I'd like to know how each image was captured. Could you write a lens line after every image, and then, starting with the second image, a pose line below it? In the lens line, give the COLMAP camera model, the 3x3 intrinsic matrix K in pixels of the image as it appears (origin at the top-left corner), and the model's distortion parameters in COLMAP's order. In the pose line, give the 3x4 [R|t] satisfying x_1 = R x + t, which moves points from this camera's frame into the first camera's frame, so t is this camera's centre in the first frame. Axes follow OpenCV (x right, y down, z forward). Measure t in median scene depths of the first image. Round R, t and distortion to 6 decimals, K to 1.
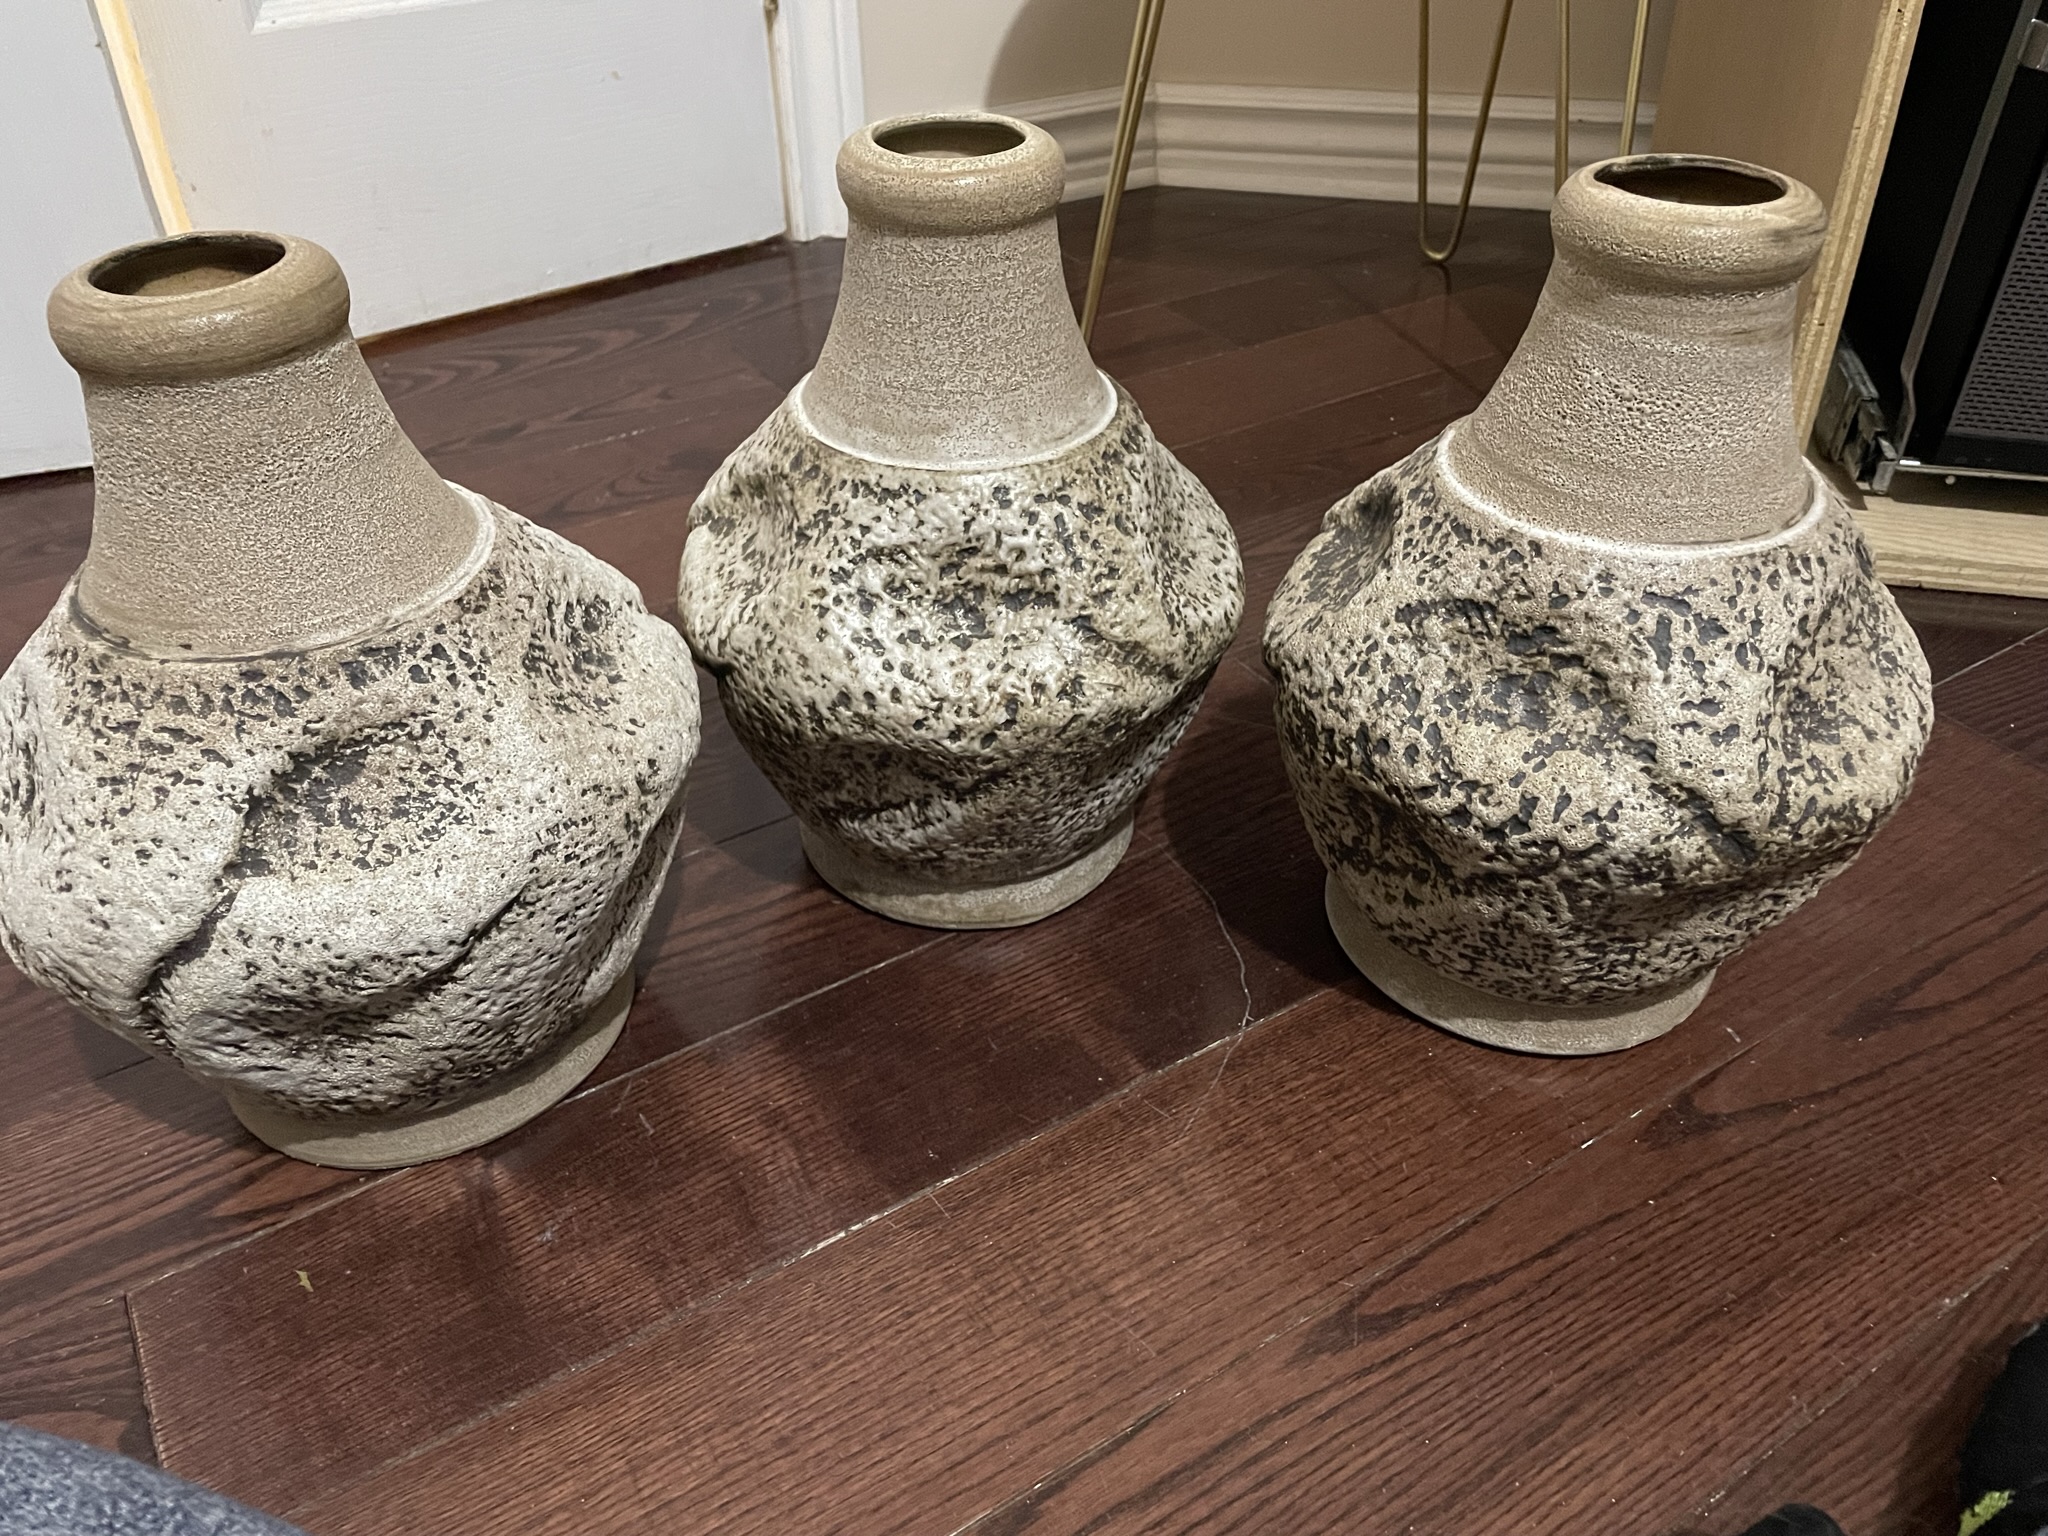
lens RADIAL K [[1615.2, 0, 1024.0], [0, 1615.2, 768.0], [0, 0, 1]] dist [0.085071, -0.142088]
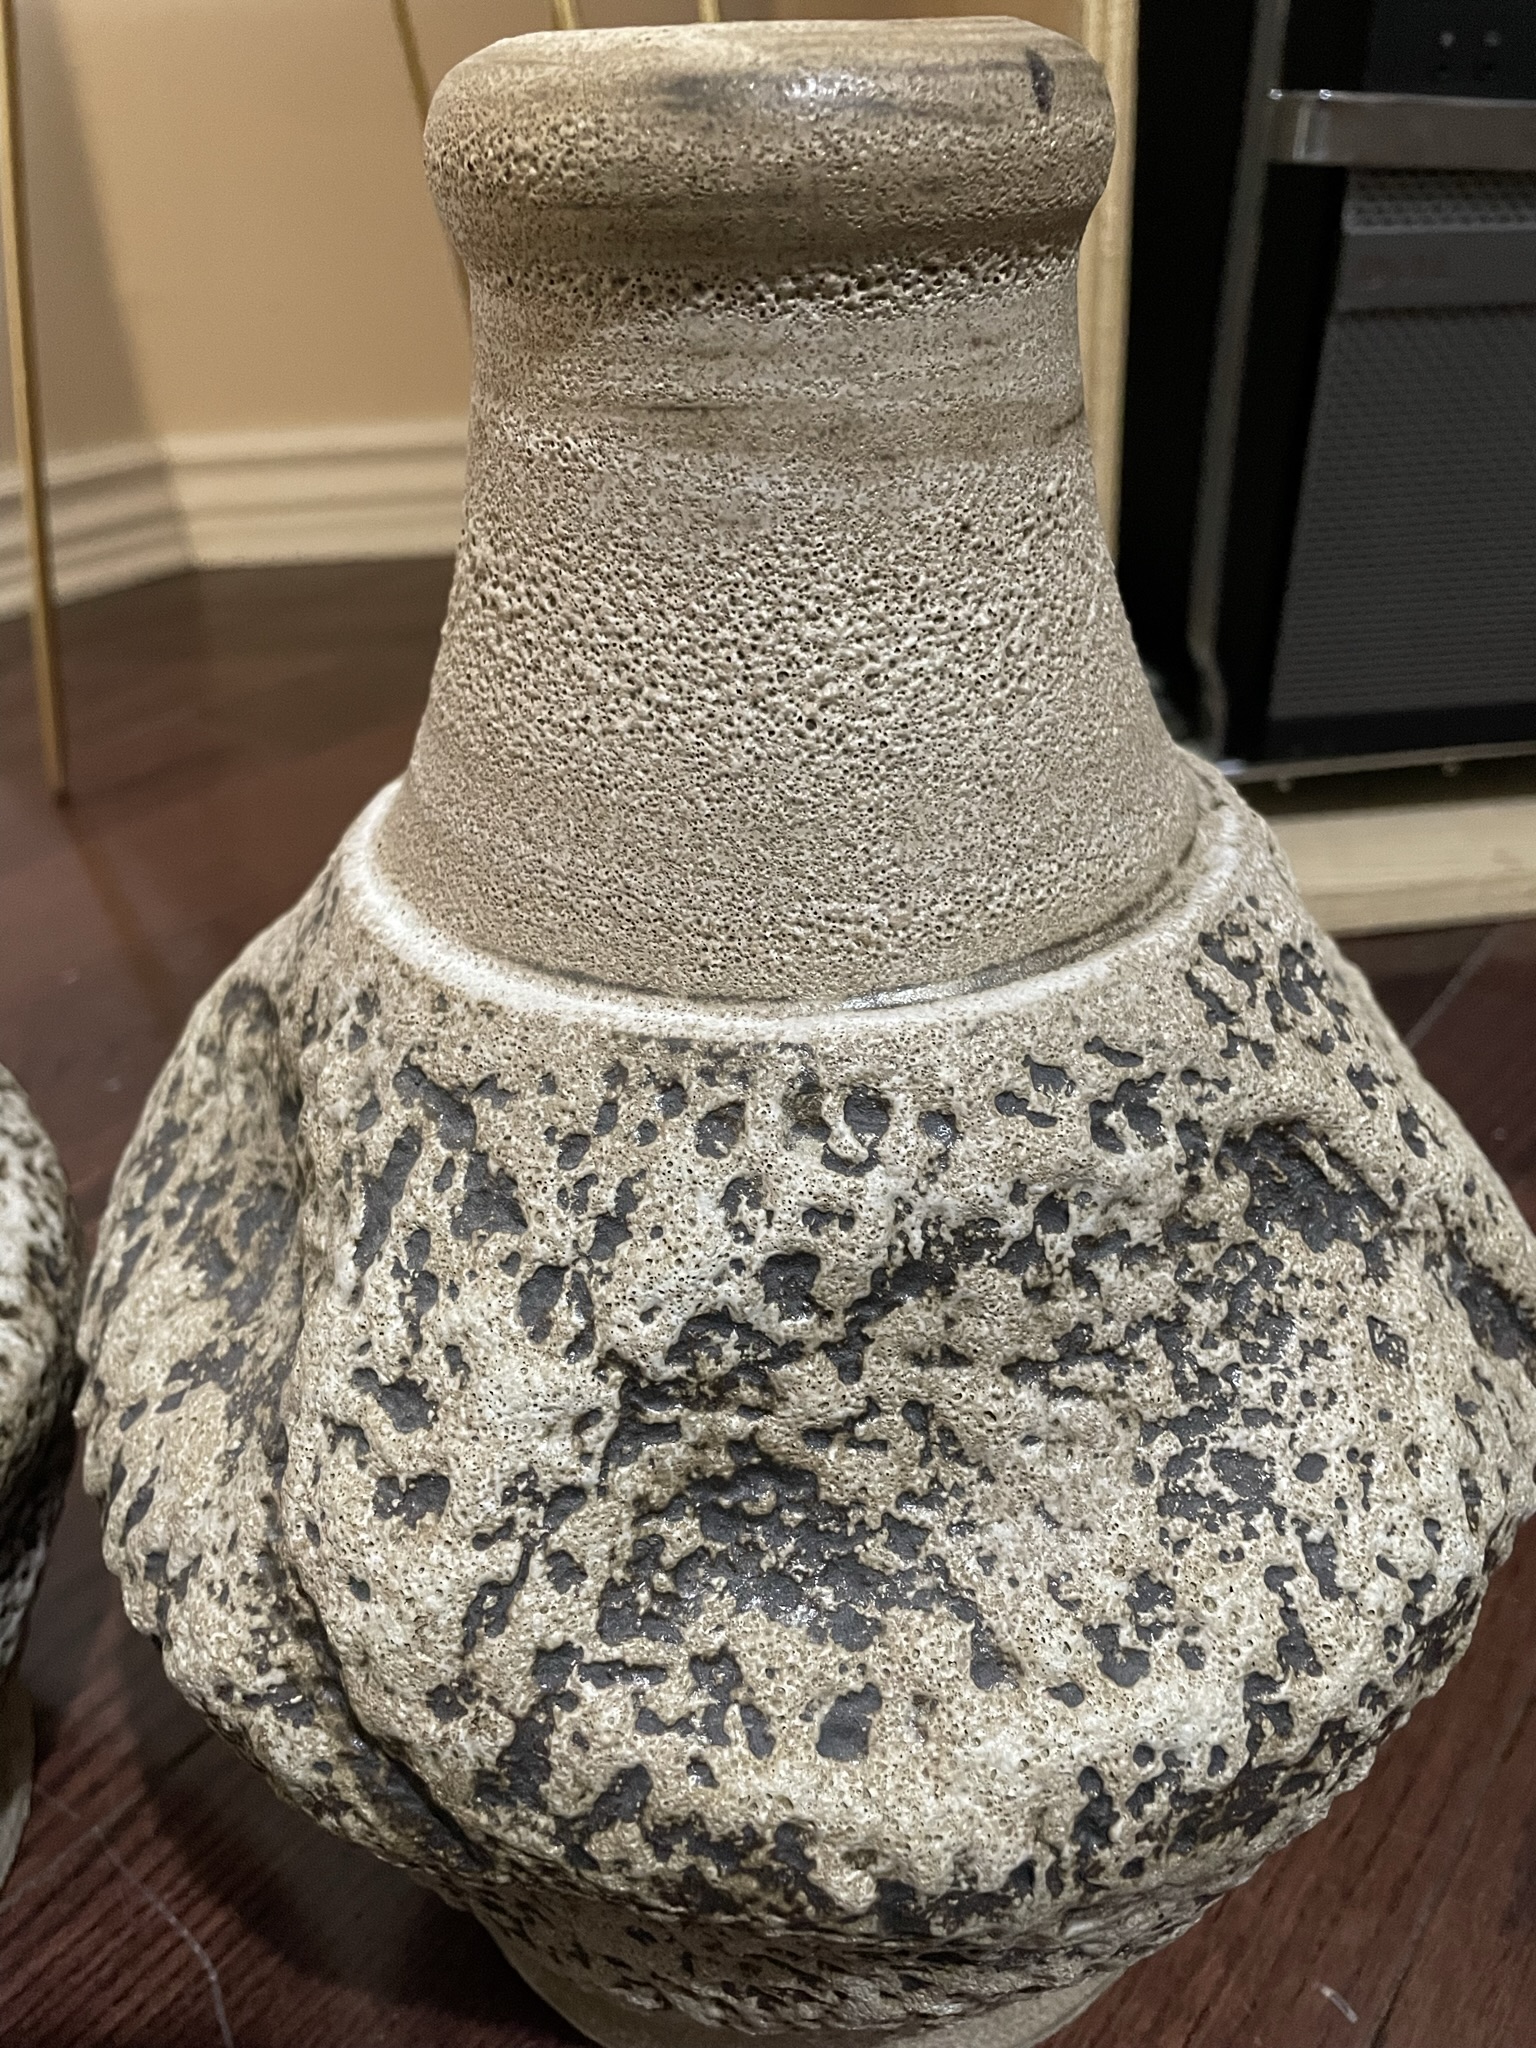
lens RADIAL K [[1615.2, 0, 737.6], [0, 1615.2, 1018.2], [0, 0, 1]] dist [0.085071, -0.142088]
pose [[0.853697, 0.250732, -0.456437, 0.620245], [-0.285033, 0.958495, -0.006587, -0.137185], [0.435841, 0.135723, 0.889731, 0.687042]]
